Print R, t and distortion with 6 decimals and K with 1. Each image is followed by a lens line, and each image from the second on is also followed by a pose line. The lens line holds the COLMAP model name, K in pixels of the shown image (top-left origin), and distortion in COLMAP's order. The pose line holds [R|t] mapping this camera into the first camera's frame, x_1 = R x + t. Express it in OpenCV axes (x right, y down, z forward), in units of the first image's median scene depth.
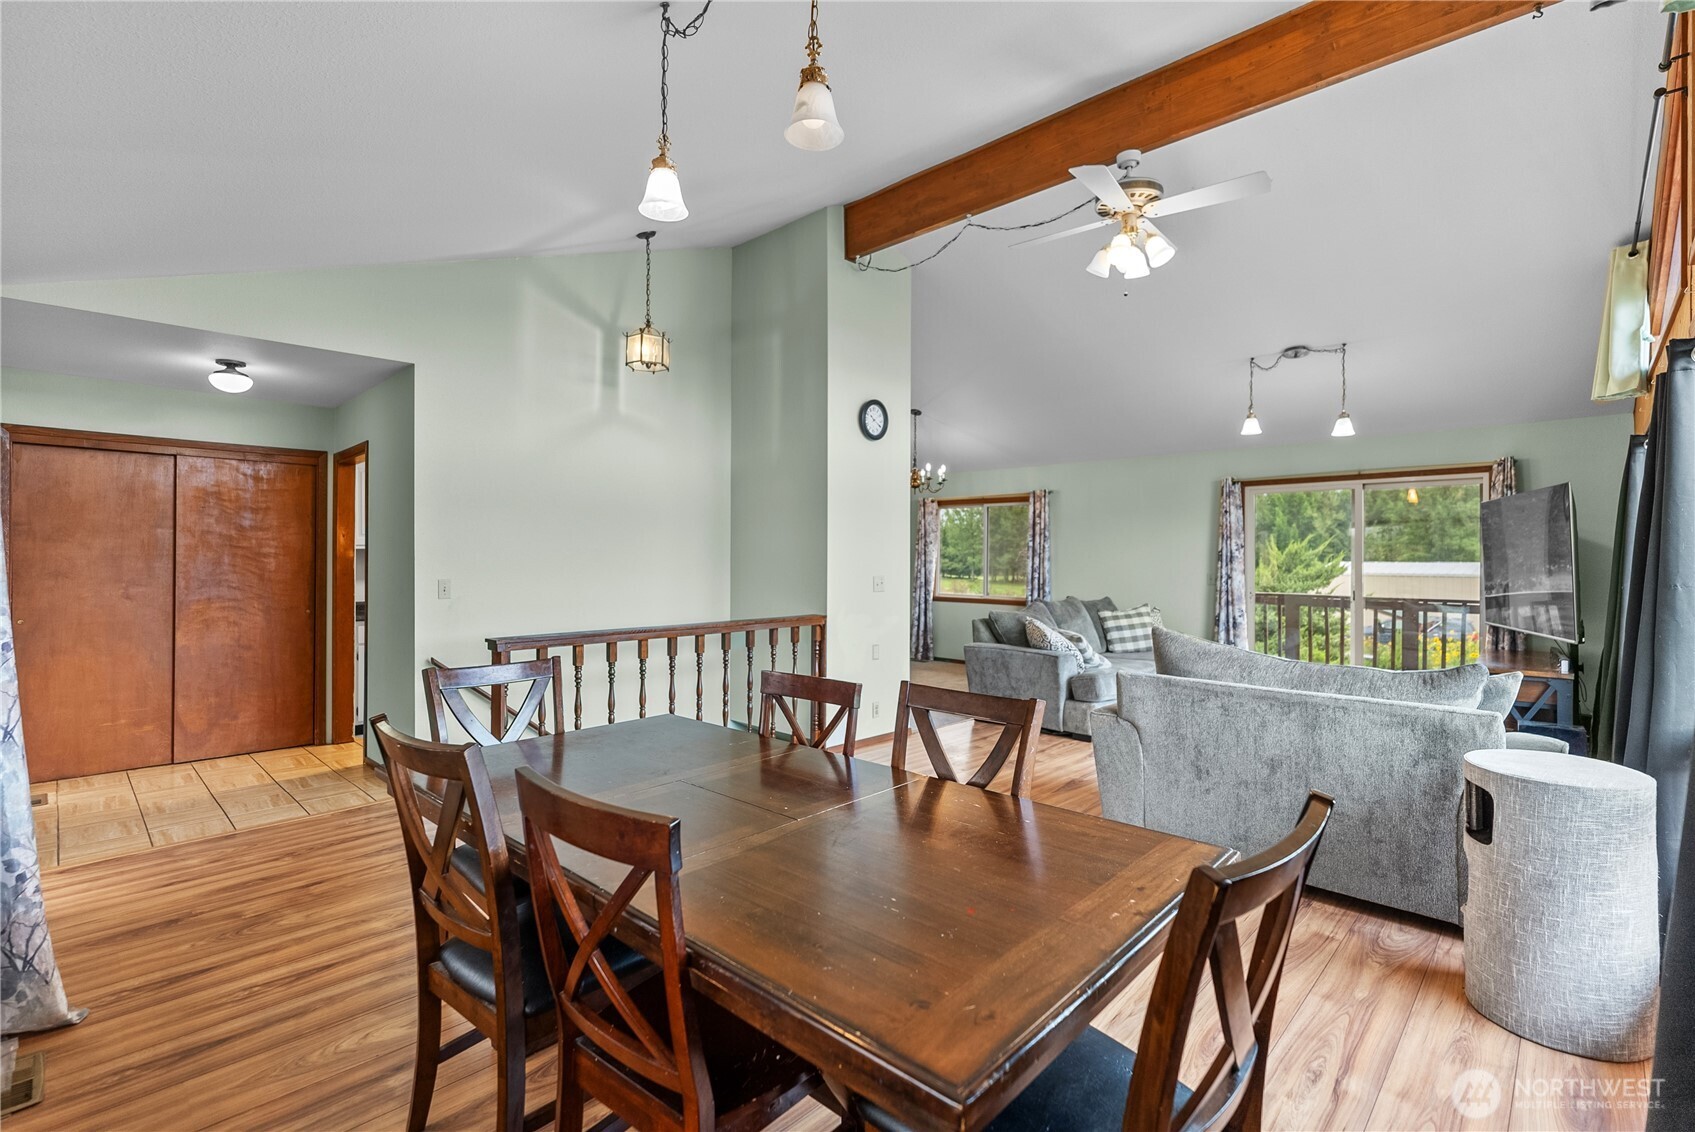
lens RADIAL K [[764.5, 0, 844.3], [0, 764.5, 564.5], [0, 0, 1]] dist [-0.000175, 0.001190]
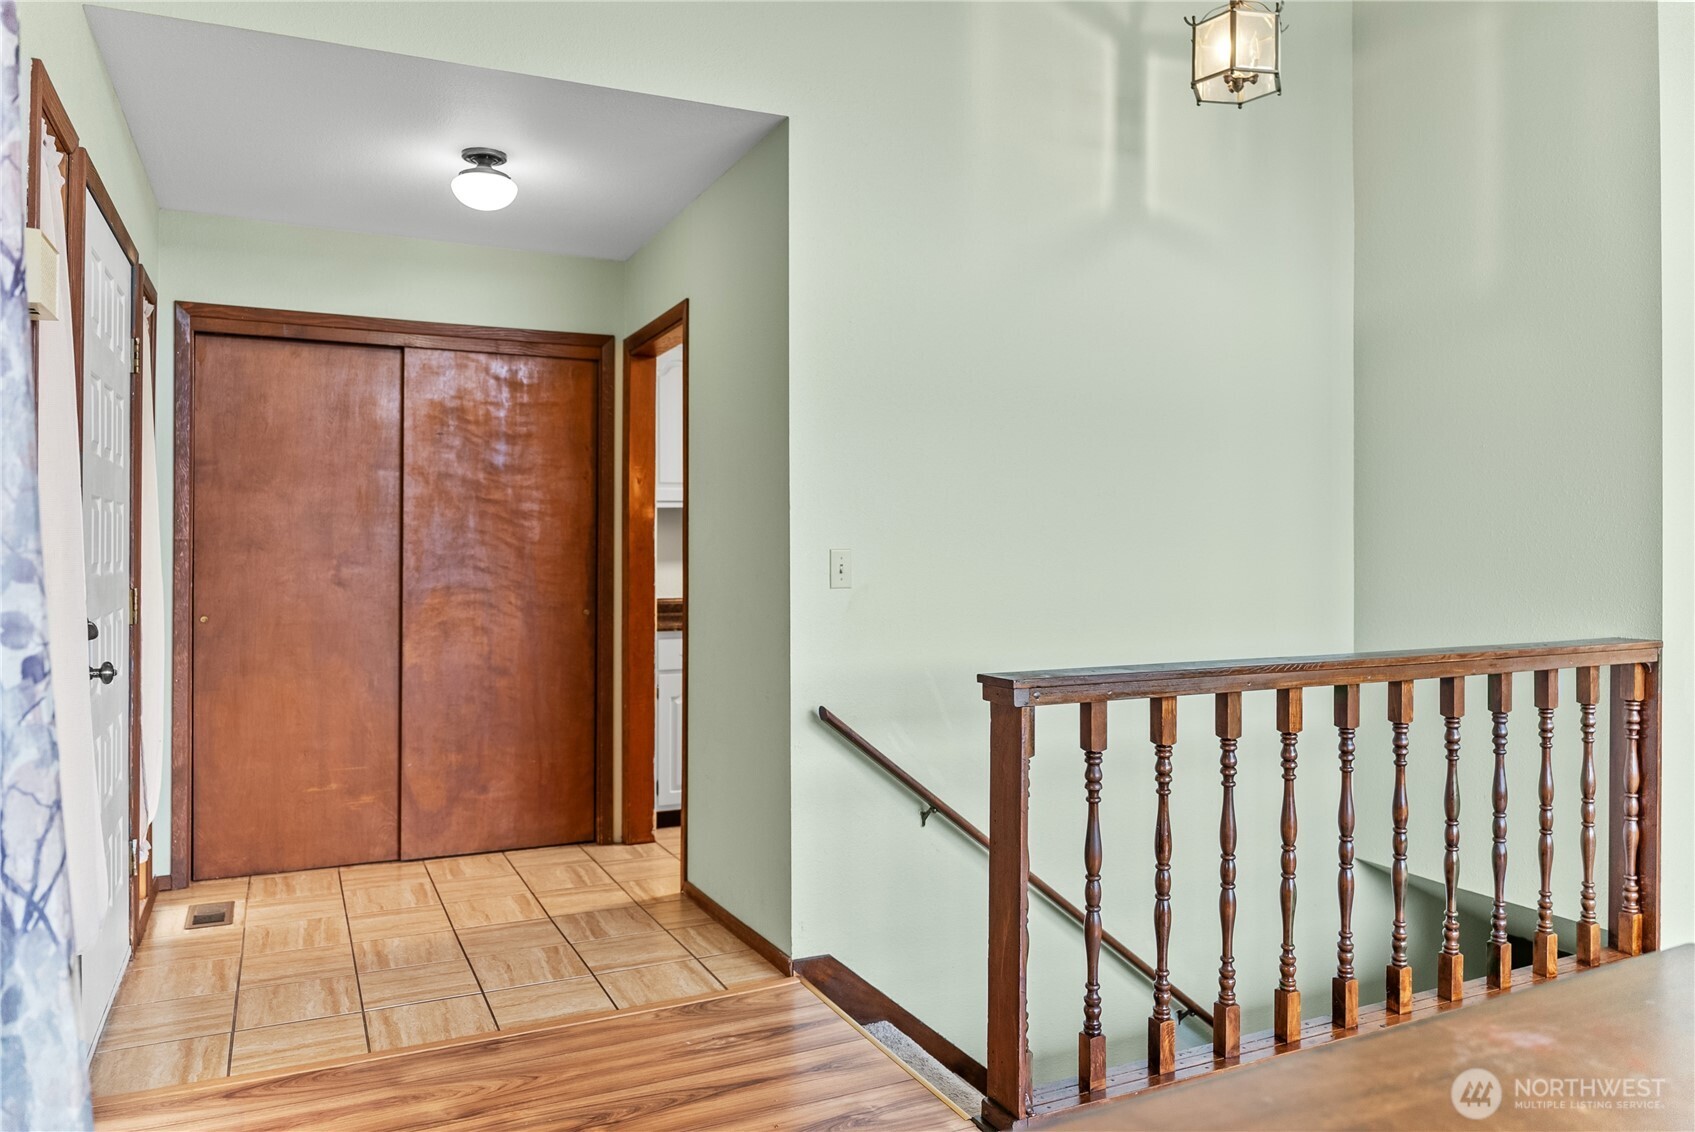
lens RADIAL K [[1164.7, 0, 848.7], [0, 1164.7, 564.3], [0, 0, 1]] dist [-0.004888, -0.001783]
pose [[0.938758, 0.002158, -0.344571, -0.231612], [-0.001070, 0.999994, 0.003347, 0.023904], [0.344576, -0.002773, 0.938754, 0.263650]]
